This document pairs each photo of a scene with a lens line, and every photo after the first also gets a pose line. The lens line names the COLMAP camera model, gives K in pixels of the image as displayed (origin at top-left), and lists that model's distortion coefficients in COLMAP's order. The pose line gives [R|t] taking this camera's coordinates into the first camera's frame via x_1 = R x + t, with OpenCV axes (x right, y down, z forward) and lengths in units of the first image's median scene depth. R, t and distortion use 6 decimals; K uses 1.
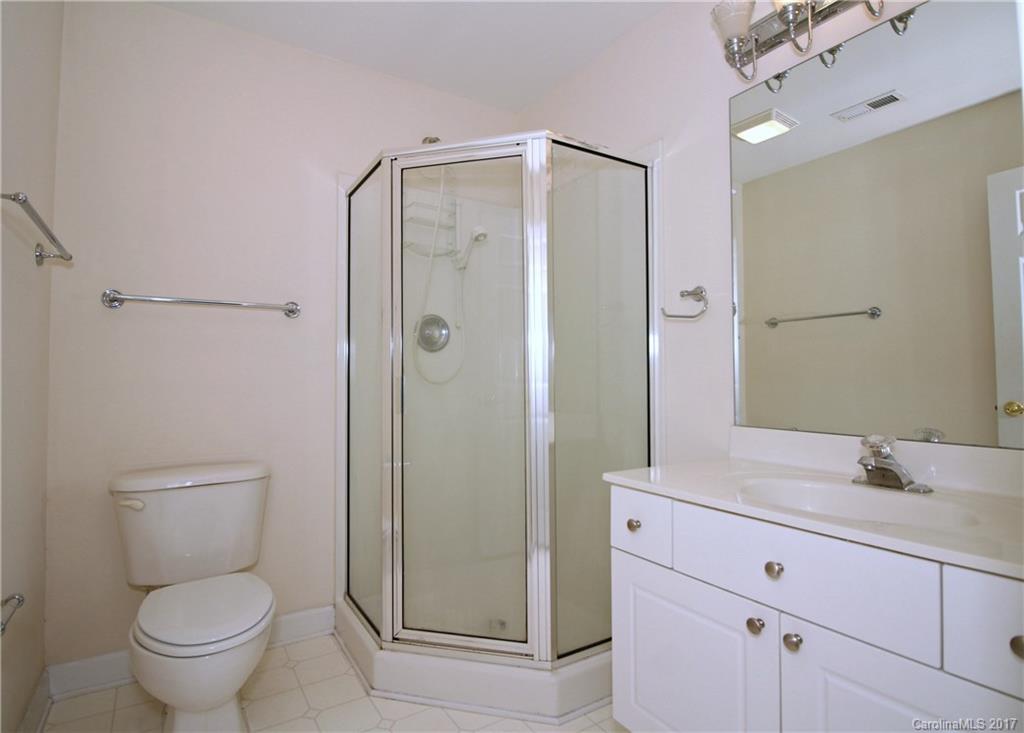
lens RADIAL K [[526.7, 0, 509.7], [0, 526.7, 367.2], [0, 0, 1]] dist [-0.000634, -0.000011]
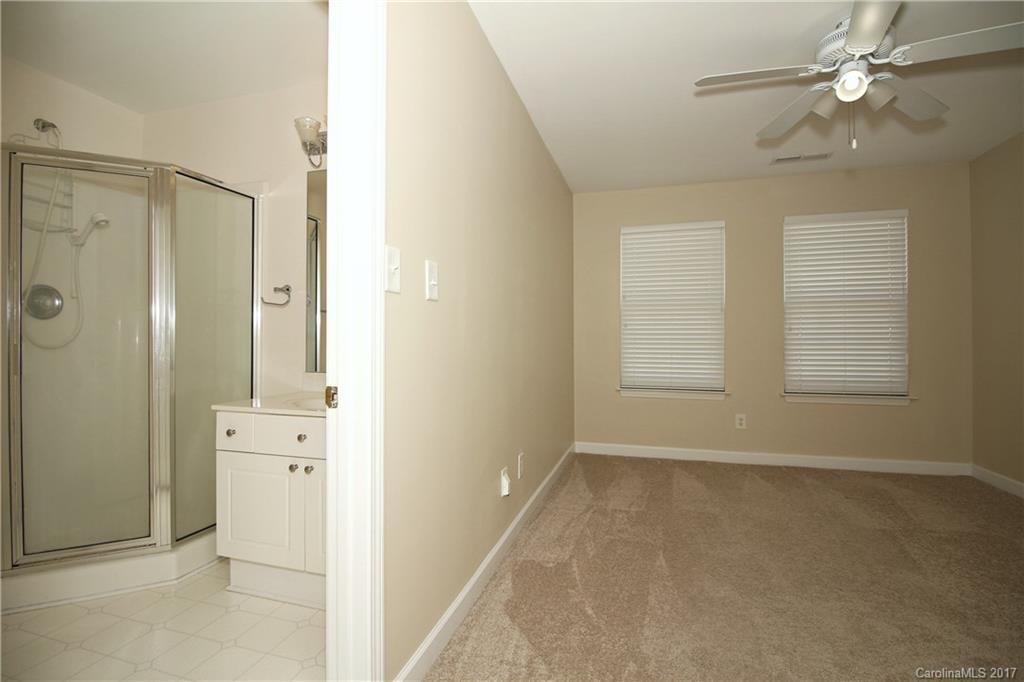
lens RADIAL K [[467.4, 0, 513.4], [0, 467.4, 335.8], [0, 0, 1]] dist [-0.022965, -0.002884]
pose [[0.758599, 0.008708, 0.651499, -0.027609], [-0.012931, 0.999915, 0.001692, -0.012438], [-0.651429, -0.009708, 0.758647, -0.466558]]
